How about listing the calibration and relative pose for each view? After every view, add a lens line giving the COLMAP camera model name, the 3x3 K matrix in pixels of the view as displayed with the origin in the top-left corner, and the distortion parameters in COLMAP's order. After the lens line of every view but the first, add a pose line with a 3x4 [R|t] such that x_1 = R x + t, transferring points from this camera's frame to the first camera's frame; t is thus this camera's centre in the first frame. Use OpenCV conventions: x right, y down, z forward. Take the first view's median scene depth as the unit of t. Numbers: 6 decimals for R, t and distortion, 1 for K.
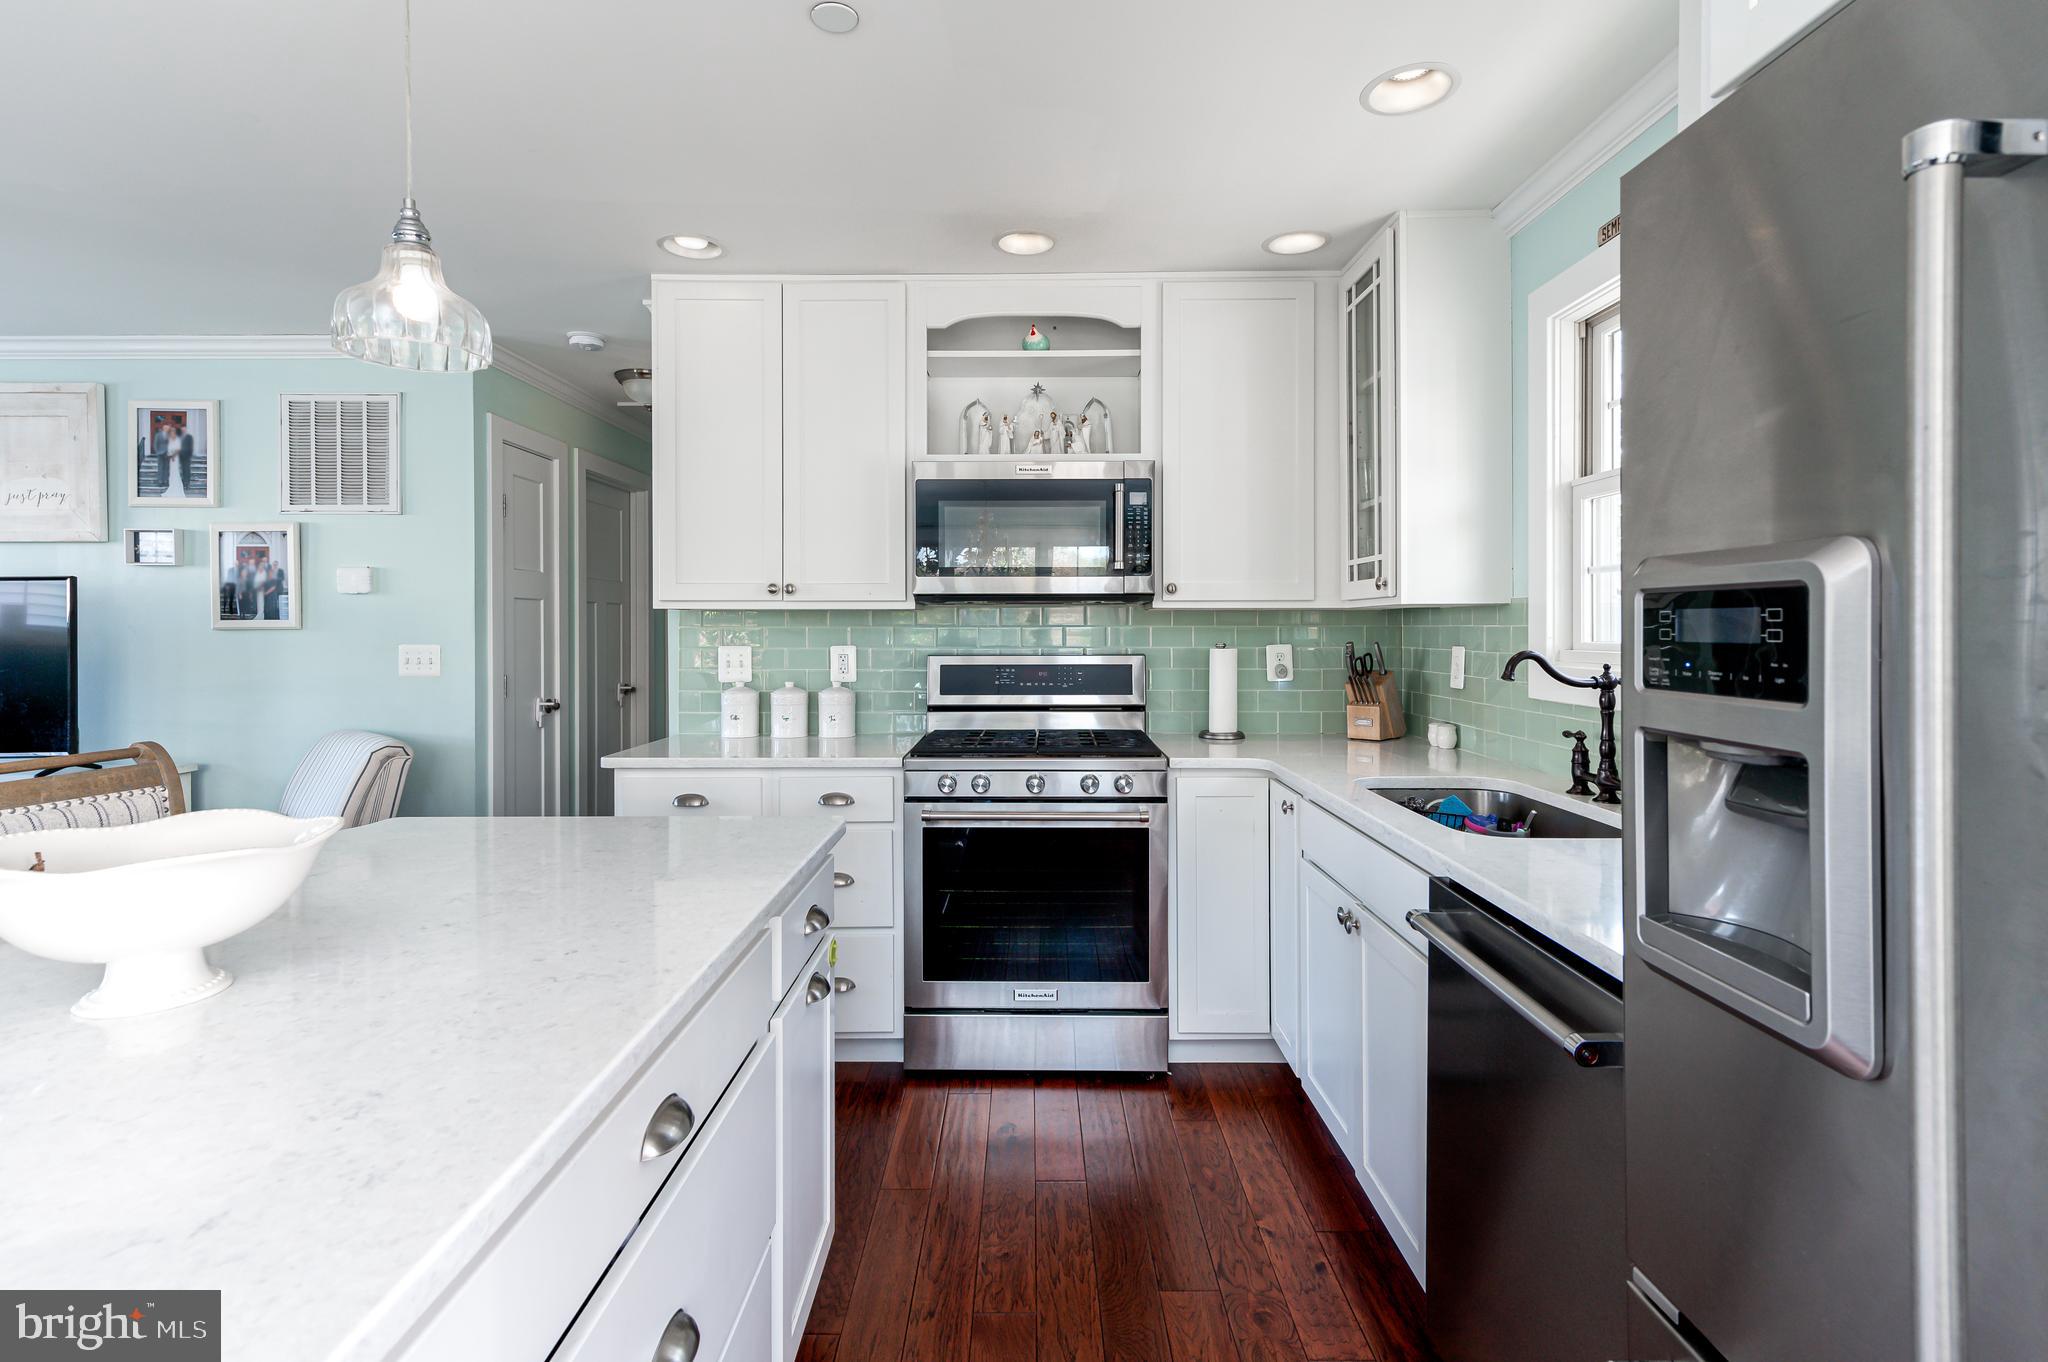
lens RADIAL K [[965.0, 0, 1024.7], [0, 965.0, 631.5], [0, 0, 1]] dist [0.014679, -0.000211]
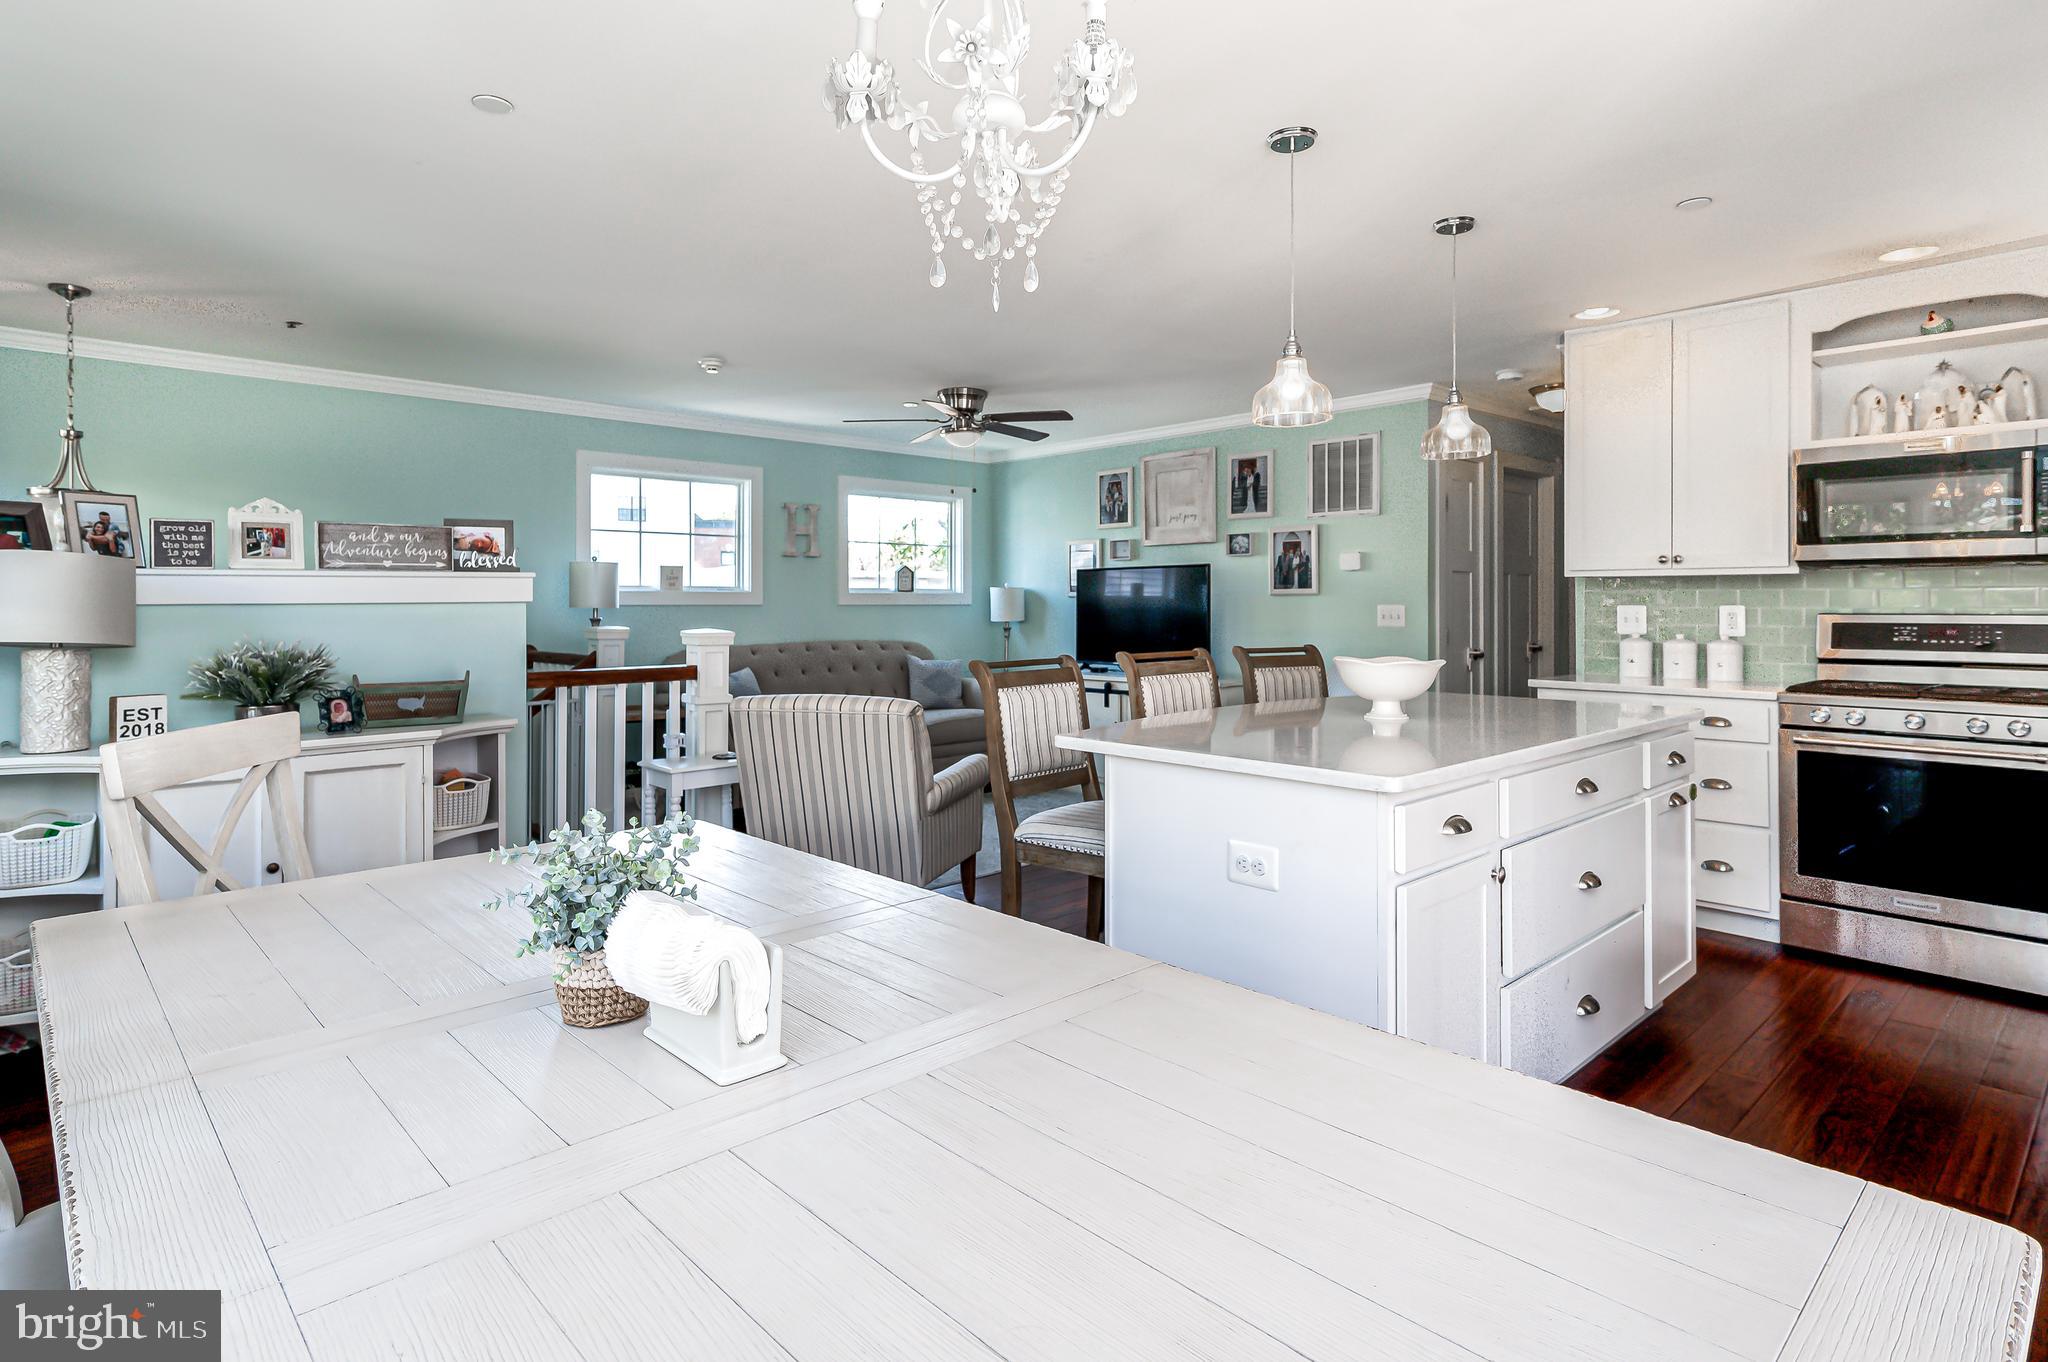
lens RADIAL K [[1084.6, 0, 1033.0], [0, 1084.6, 597.8], [0, 0, 1]] dist [0.019355, 0.000144]
pose [[0.692292, -0.003112, -0.721611, 0.191662], [-0.002646, 0.999973, -0.006851, 0.017447], [0.721613, 0.006653, 0.692265, -0.563317]]
